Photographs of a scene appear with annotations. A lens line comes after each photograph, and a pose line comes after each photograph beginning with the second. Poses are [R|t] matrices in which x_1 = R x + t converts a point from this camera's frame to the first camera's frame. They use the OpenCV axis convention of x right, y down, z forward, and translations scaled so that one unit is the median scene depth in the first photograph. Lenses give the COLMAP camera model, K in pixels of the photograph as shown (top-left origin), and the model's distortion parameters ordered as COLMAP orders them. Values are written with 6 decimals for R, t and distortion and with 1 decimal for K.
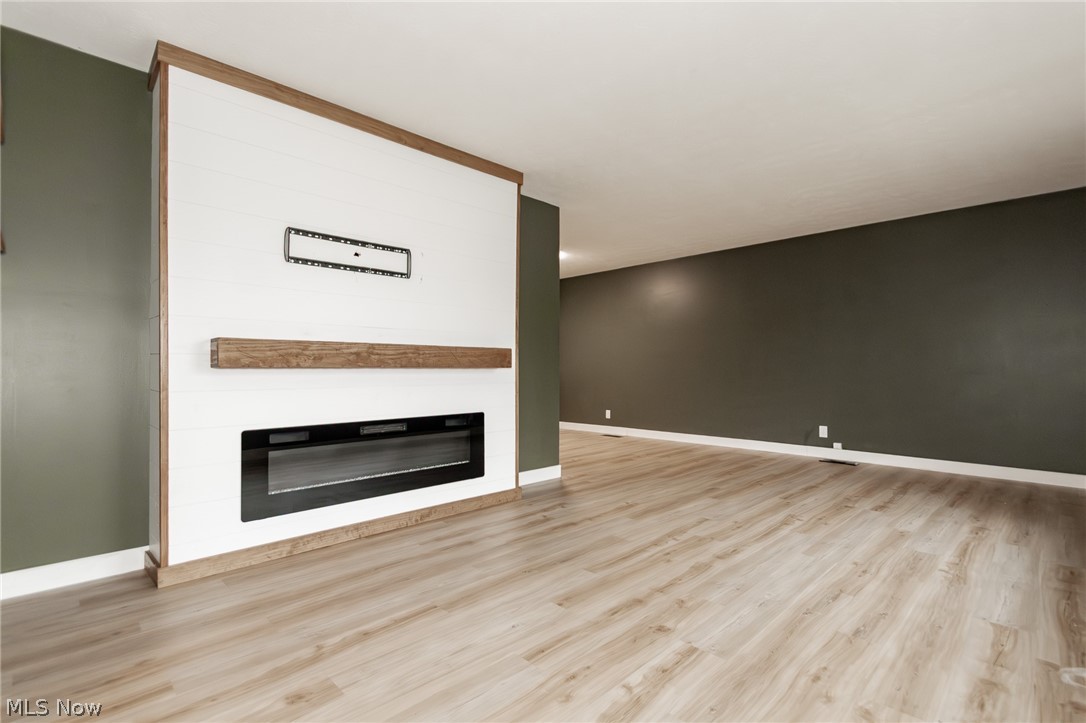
lens RADIAL K [[511.8, 0, 540.5], [0, 511.8, 371.5], [0, 0, 1]] dist [0.009551, 0.000305]
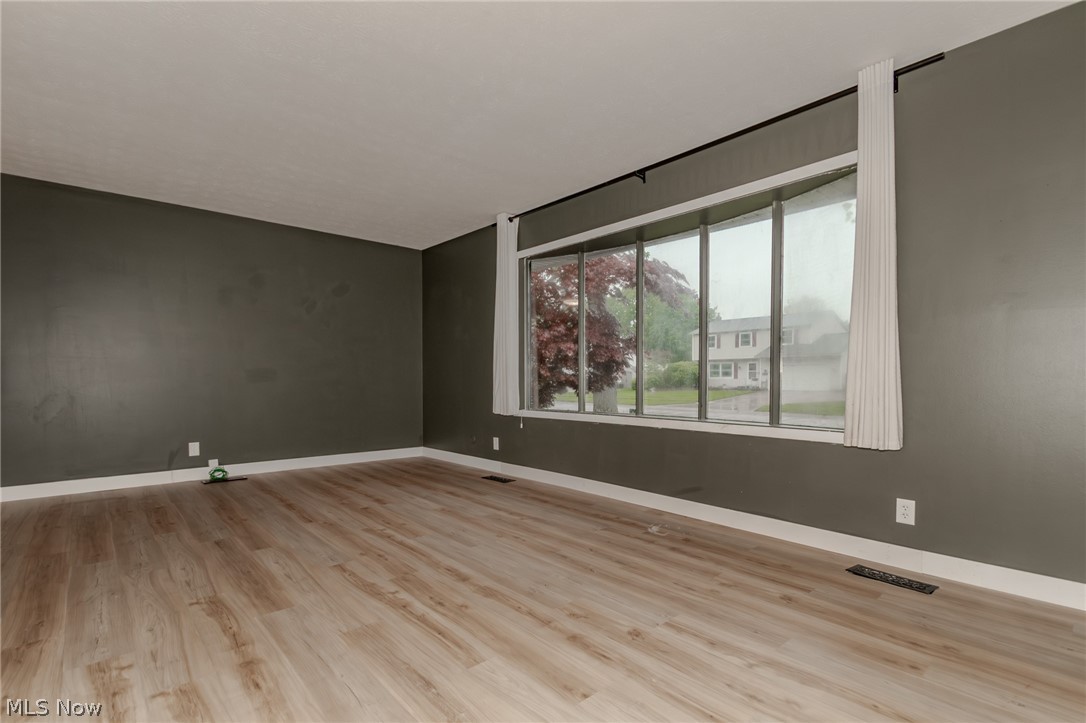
lens RADIAL K [[511.8, 0, 552.2], [0, 511.8, 362.0], [0, 0, 1]] dist [0.009551, 0.000305]
pose [[0.042909, 0.031631, 0.998578, -0.495533], [0.006039, 0.999472, -0.031918, 0.012453], [-0.999061, 0.007400, 0.042696, 0.729400]]
